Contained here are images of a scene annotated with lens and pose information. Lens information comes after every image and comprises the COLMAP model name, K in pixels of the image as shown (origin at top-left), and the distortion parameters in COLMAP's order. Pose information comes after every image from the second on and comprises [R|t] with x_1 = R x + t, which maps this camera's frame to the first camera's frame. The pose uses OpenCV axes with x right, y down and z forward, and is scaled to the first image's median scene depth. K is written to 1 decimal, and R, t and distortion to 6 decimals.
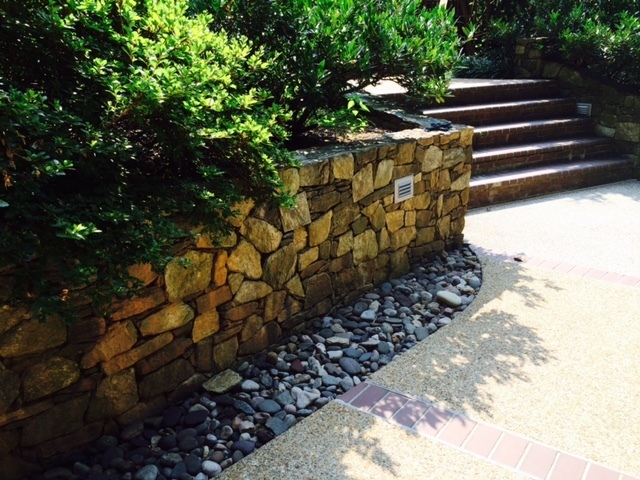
lens RADIAL K [[559.8, 0, 319.3], [0, 559.8, 237.8], [0, 0, 1]] dist [0.017335, -0.000821]
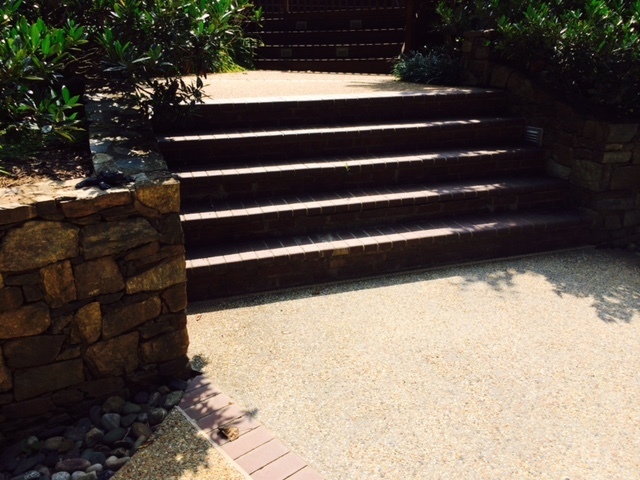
lens RADIAL K [[559.8, 0, 320.5], [0, 559.8, 242.4], [0, 0, 1]] dist [0.017335, -0.000821]
pose [[0.992033, 0.068377, -0.105803, 0.323619], [-0.065913, 0.997470, 0.026618, -0.108908], [0.107355, -0.019433, 0.994031, 0.311448]]
